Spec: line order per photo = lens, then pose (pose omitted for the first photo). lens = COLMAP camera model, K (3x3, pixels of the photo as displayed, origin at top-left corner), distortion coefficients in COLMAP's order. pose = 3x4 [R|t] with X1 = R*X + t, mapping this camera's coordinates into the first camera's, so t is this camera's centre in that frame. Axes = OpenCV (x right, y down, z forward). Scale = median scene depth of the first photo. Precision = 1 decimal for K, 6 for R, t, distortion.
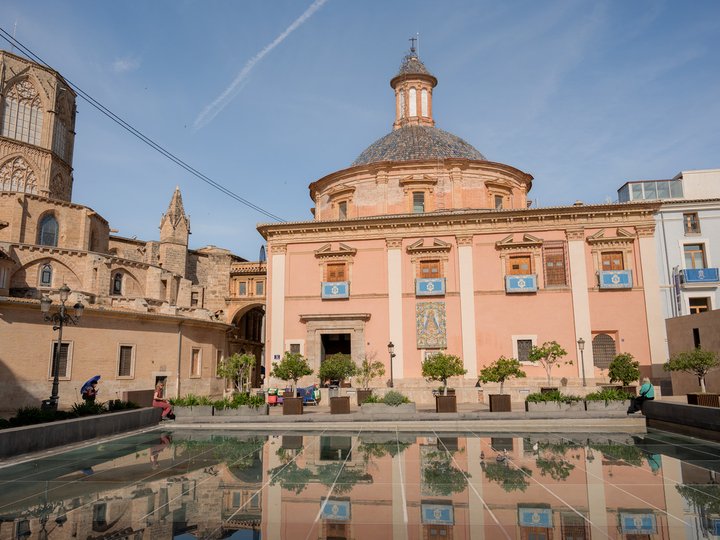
lens RADIAL K [[537.4, 0, 358.4], [0, 537.4, 273.5], [0, 0, 1]] dist [-0.014030, 0.007481]
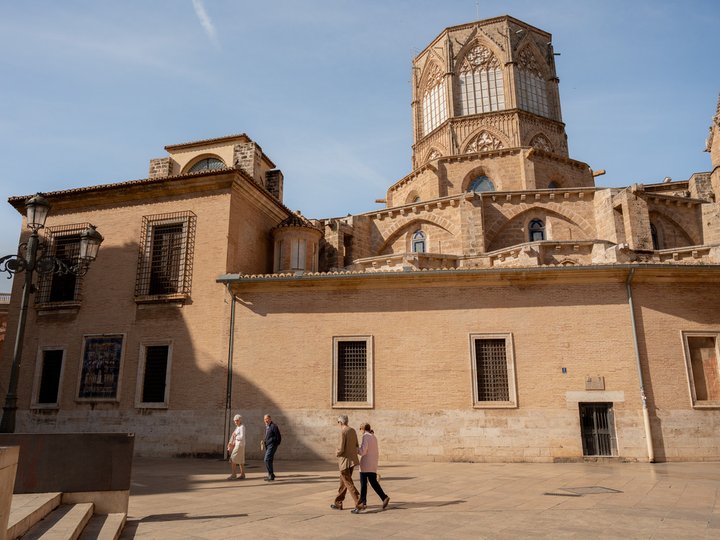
lens RADIAL K [[537.4, 0, 356.3], [0, 537.4, 270.8], [0, 0, 1]] dist [-0.014030, 0.007481]
pose [[0.371741, -0.222701, -0.901229, -0.021741], [0.163197, 0.971358, -0.172714, 0.119460], [0.913879, -0.082873, 0.397438, 0.600433]]
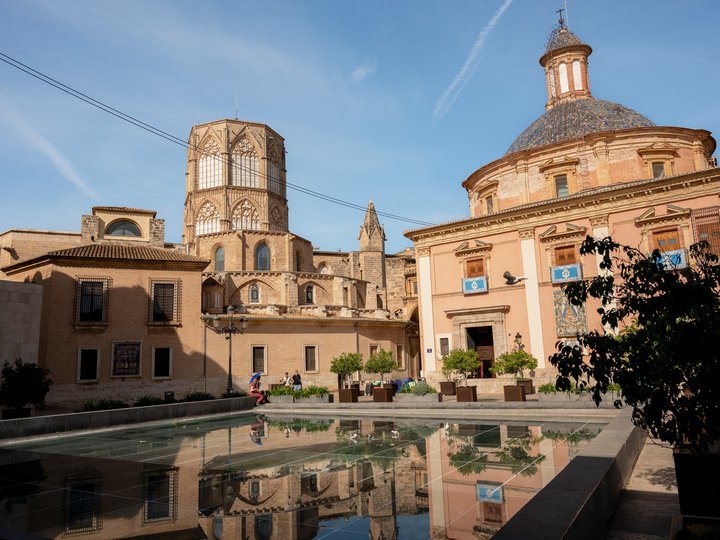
lens RADIAL K [[537.4, 0, 359.1], [0, 537.4, 273.6], [0, 0, 1]] dist [-0.014030, 0.007481]
pose [[0.888804, -0.098836, -0.447502, 0.196502], [0.107578, 0.994179, -0.005910, -0.008404], [0.445481, -0.042888, 0.894263, -0.030812]]
